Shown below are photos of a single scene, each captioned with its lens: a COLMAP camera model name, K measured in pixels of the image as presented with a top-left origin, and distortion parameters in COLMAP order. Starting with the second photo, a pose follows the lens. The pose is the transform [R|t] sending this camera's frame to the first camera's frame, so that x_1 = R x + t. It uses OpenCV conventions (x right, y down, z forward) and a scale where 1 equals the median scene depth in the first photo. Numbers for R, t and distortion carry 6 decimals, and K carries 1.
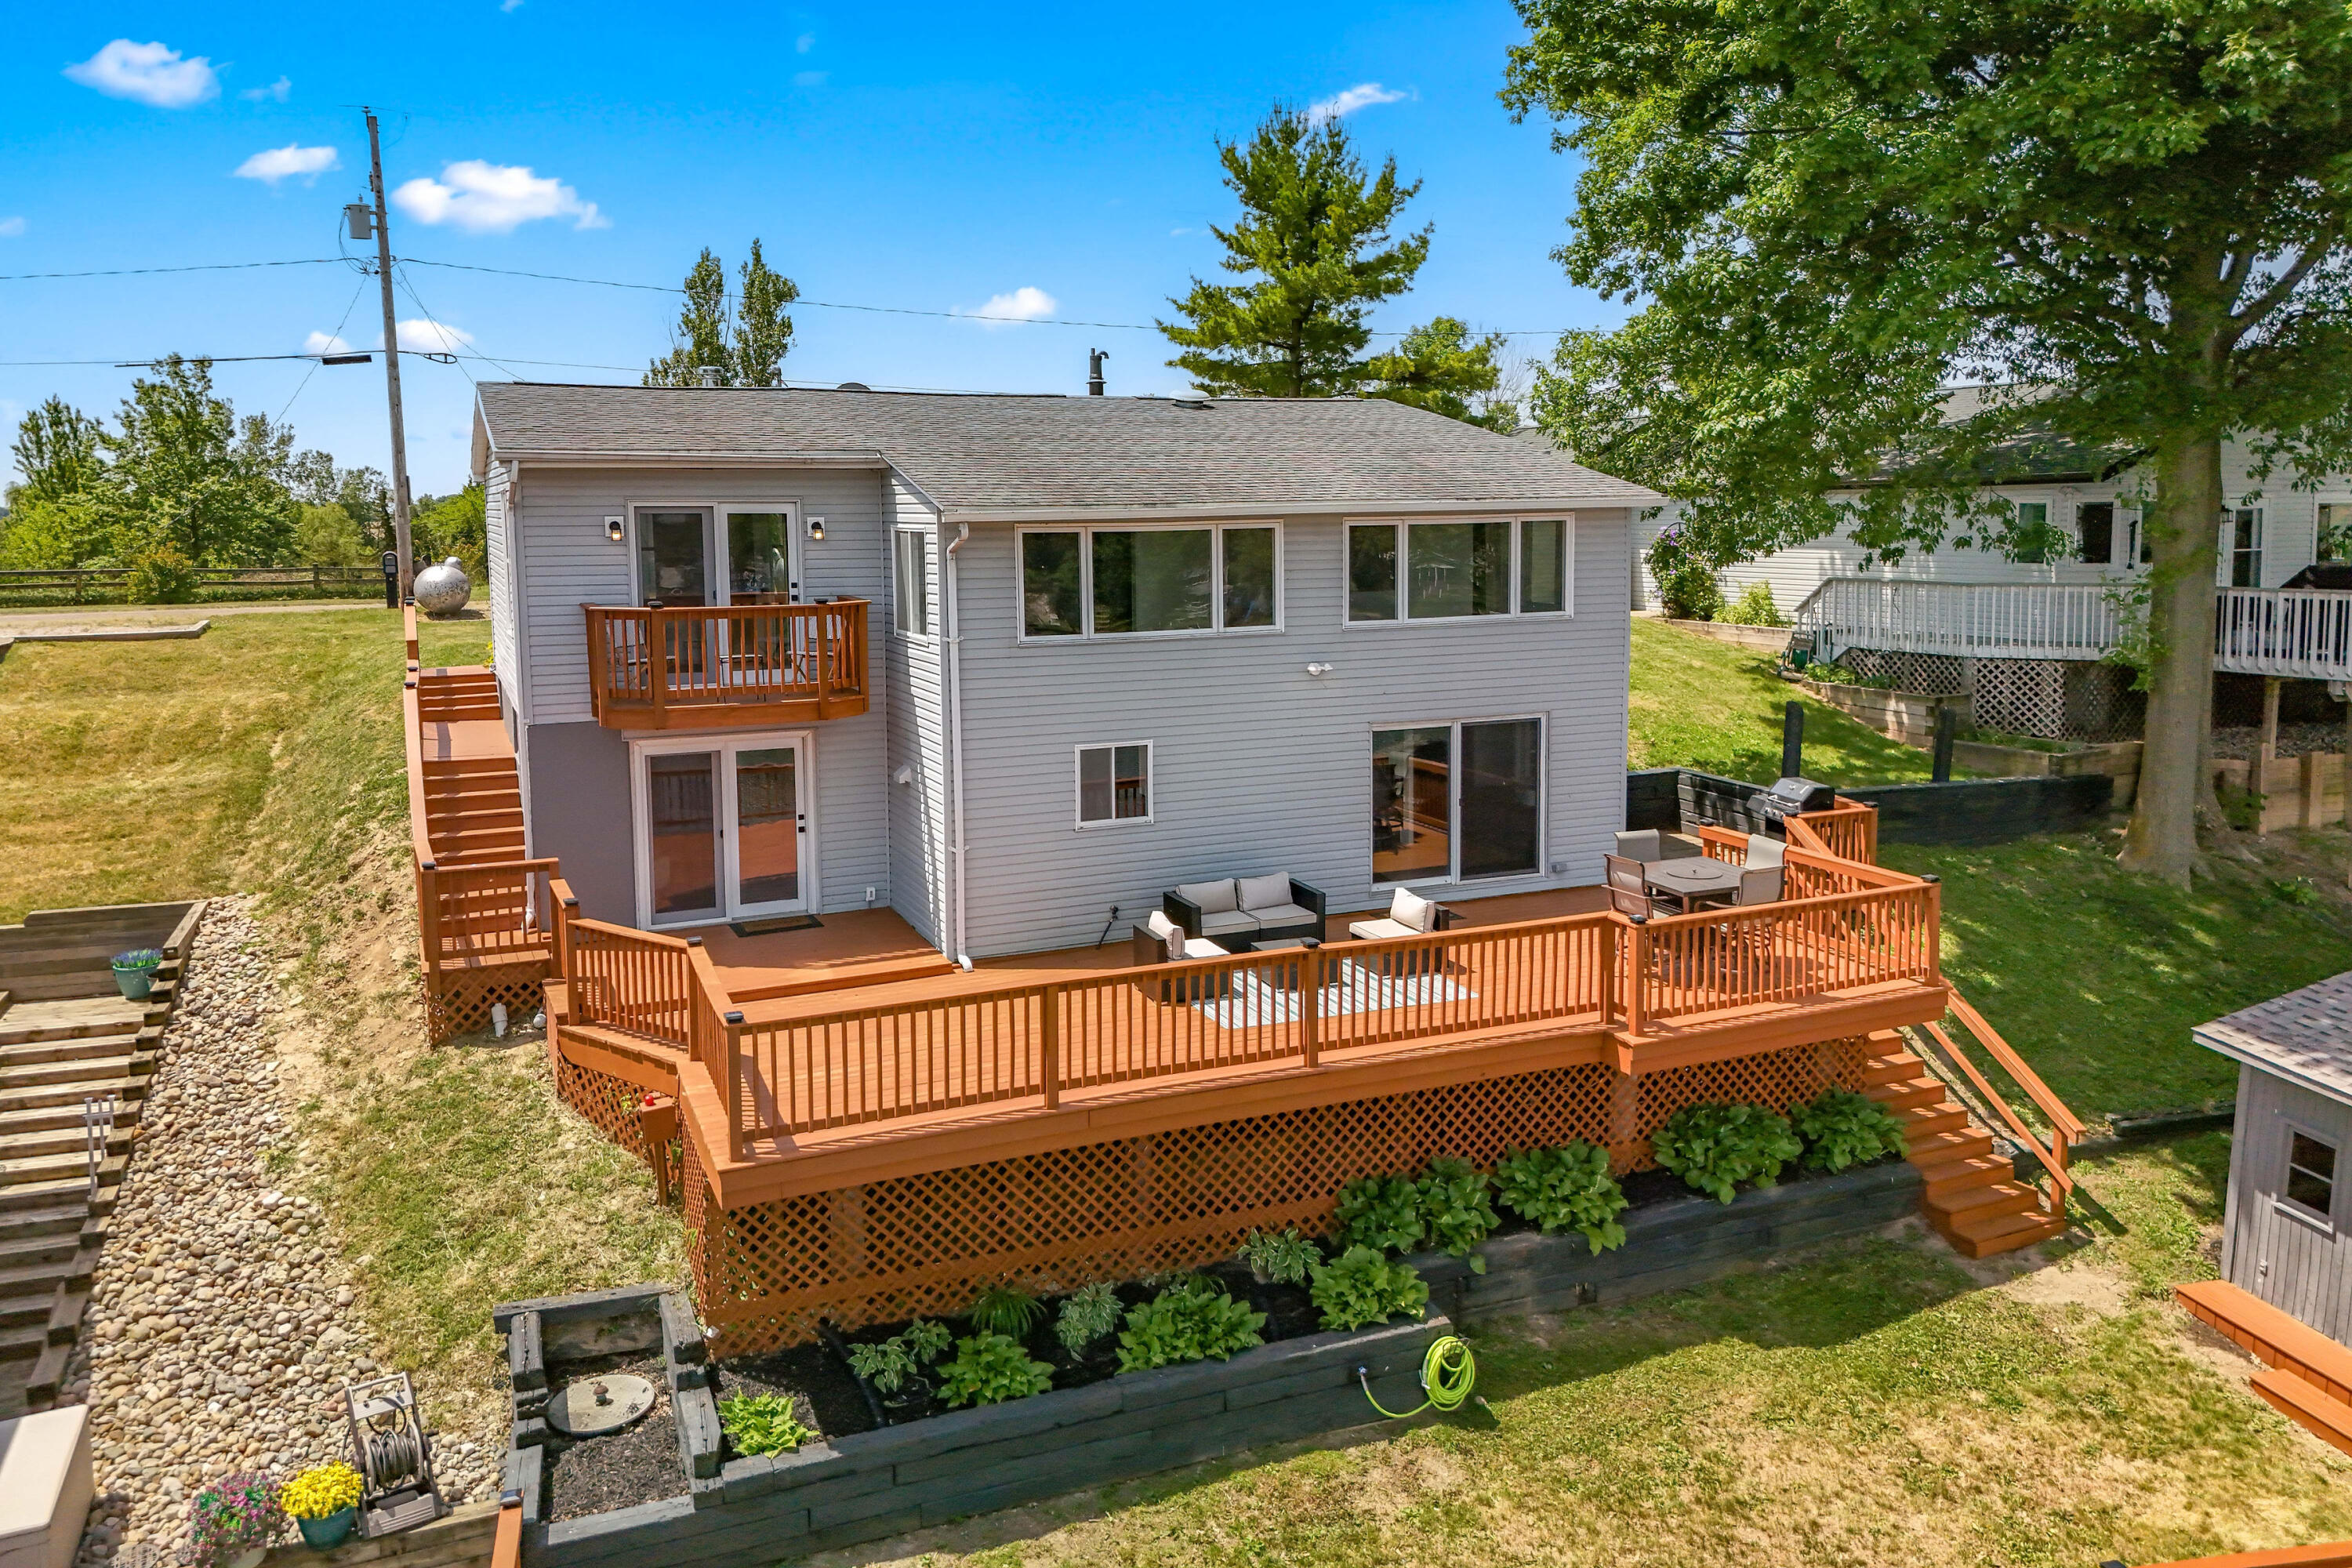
lens RADIAL K [[1736.7, 0, 1161.9], [0, 1736.7, 683.8], [0, 0, 1]] dist [0.069971, -0.059277]
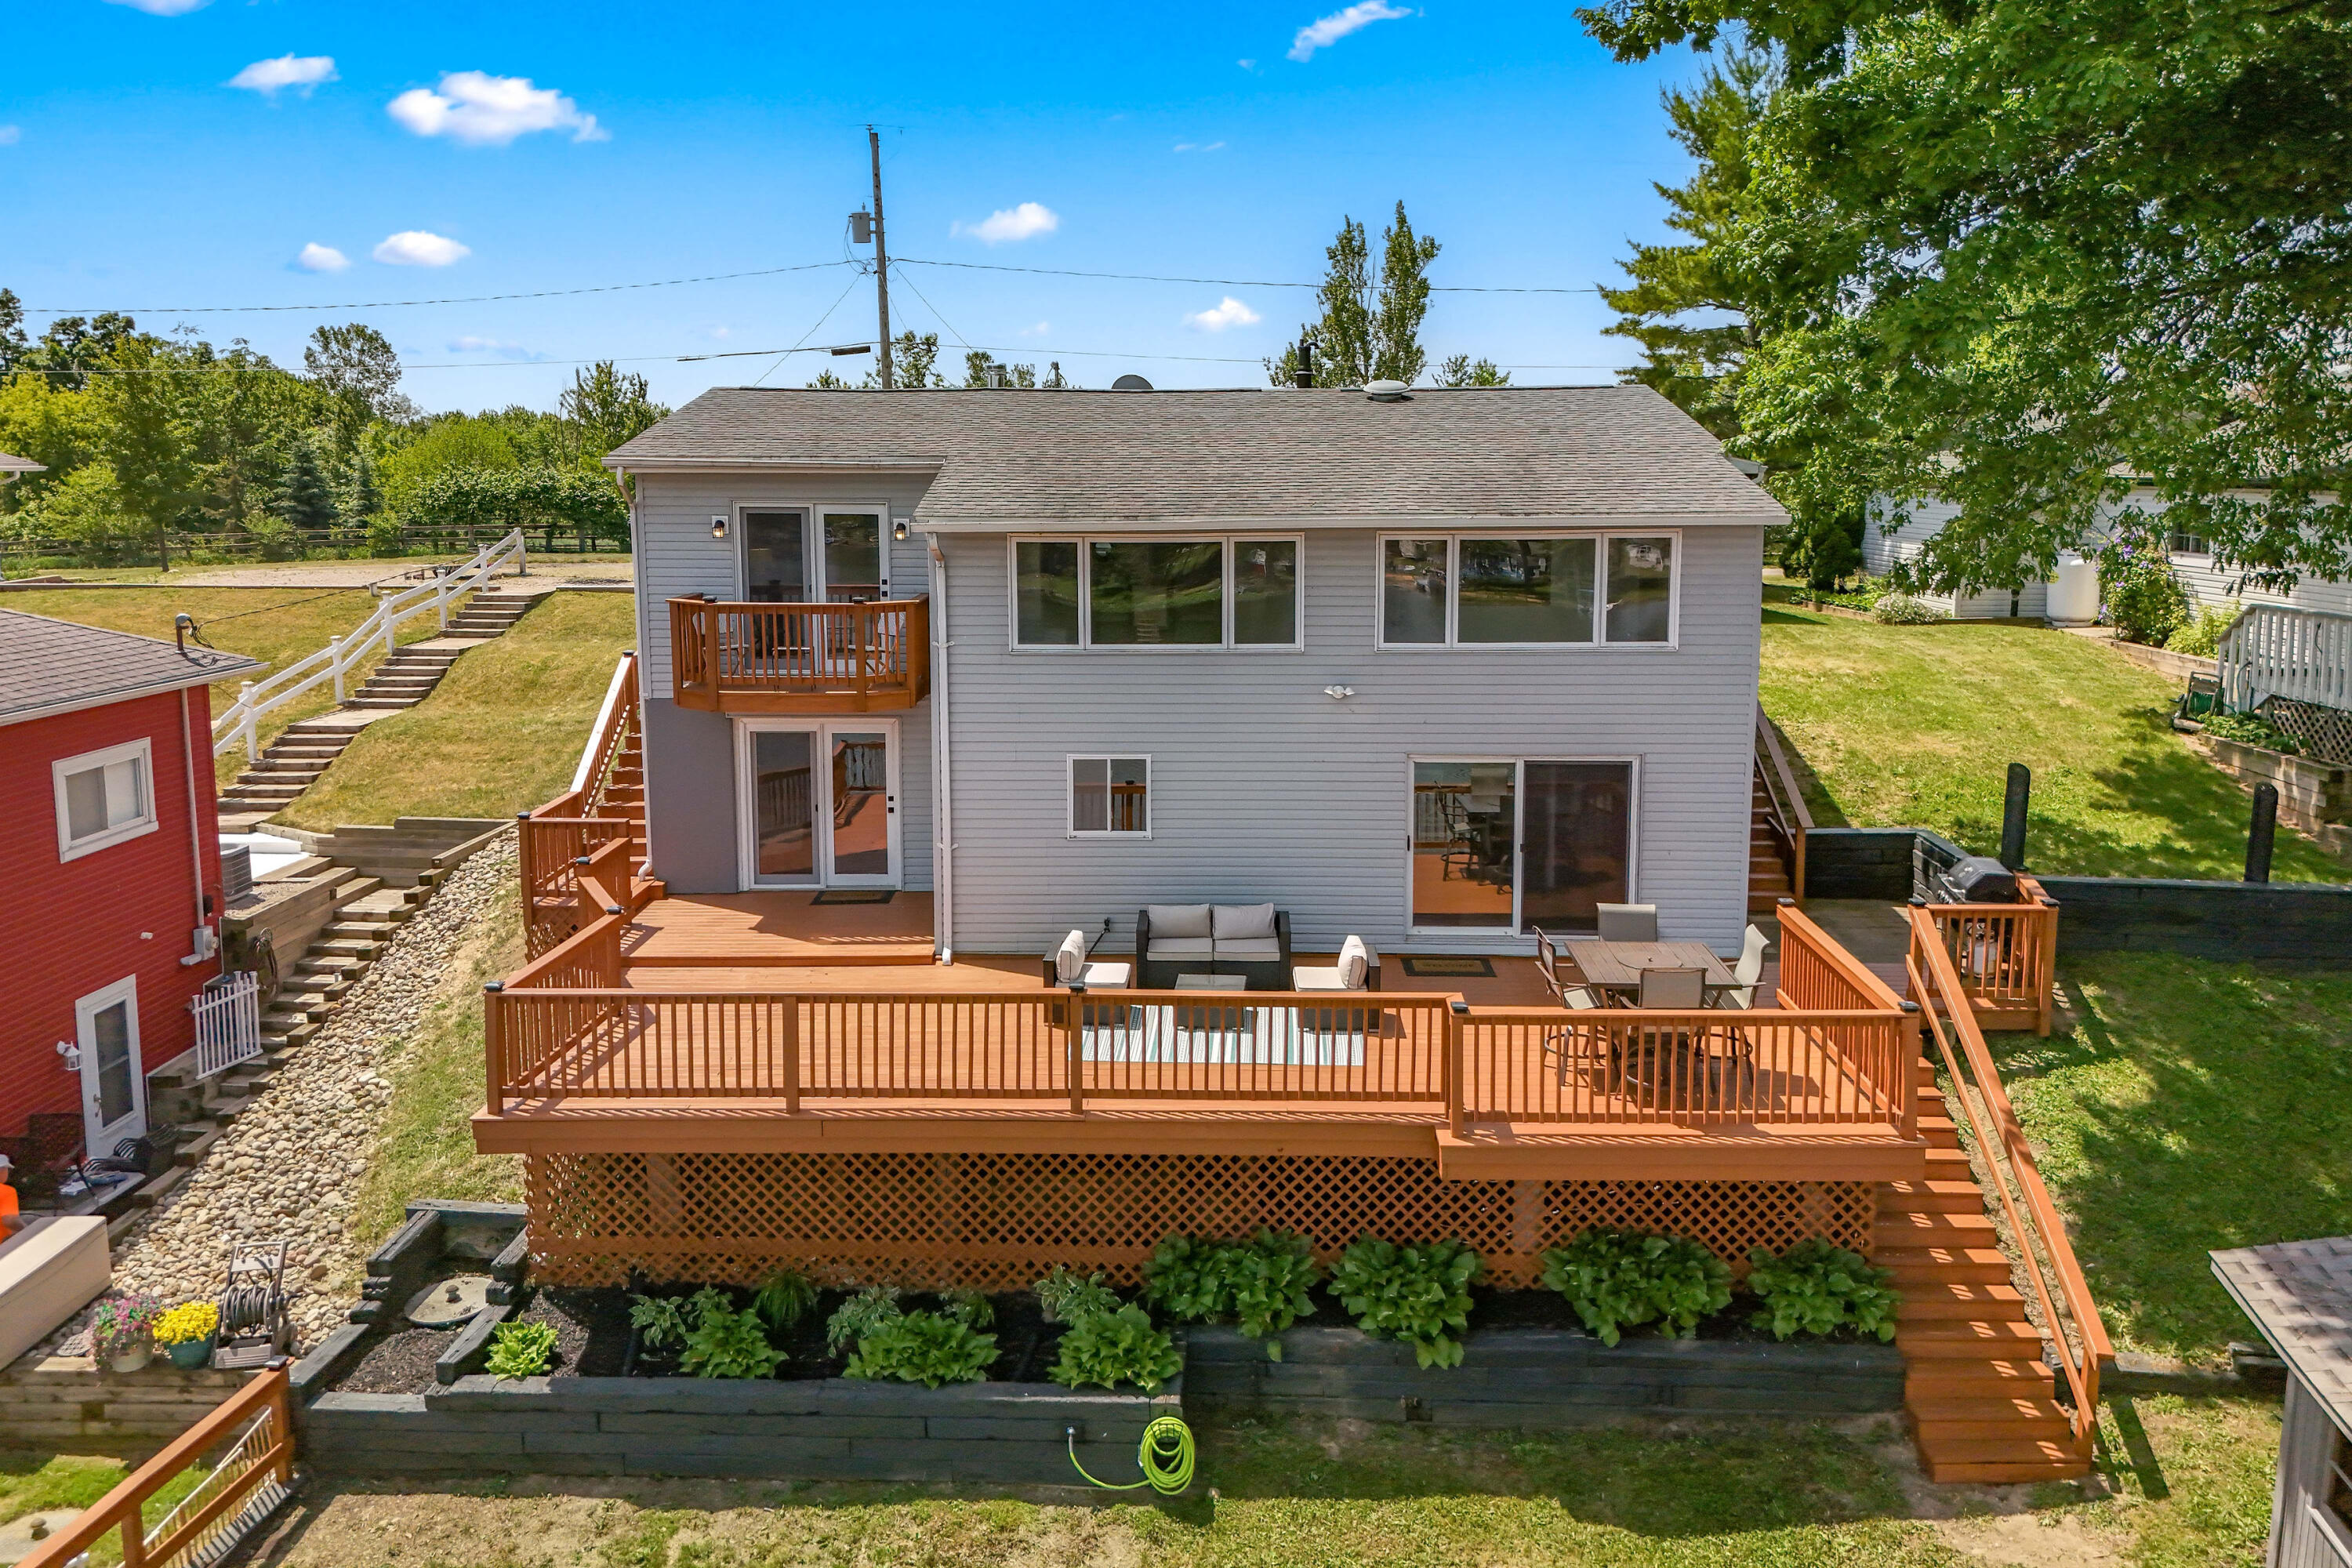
lens RADIAL K [[1736.7, 0, 1161.9], [0, 1736.7, 683.8], [0, 0, 1]] dist [0.069971, -0.059277]
pose [[0.905864, 0.062497, -0.418932, 0.429261], [-0.050288, 0.997928, 0.040134, -0.049887], [0.420573, -0.015289, 0.907130, 0.115586]]
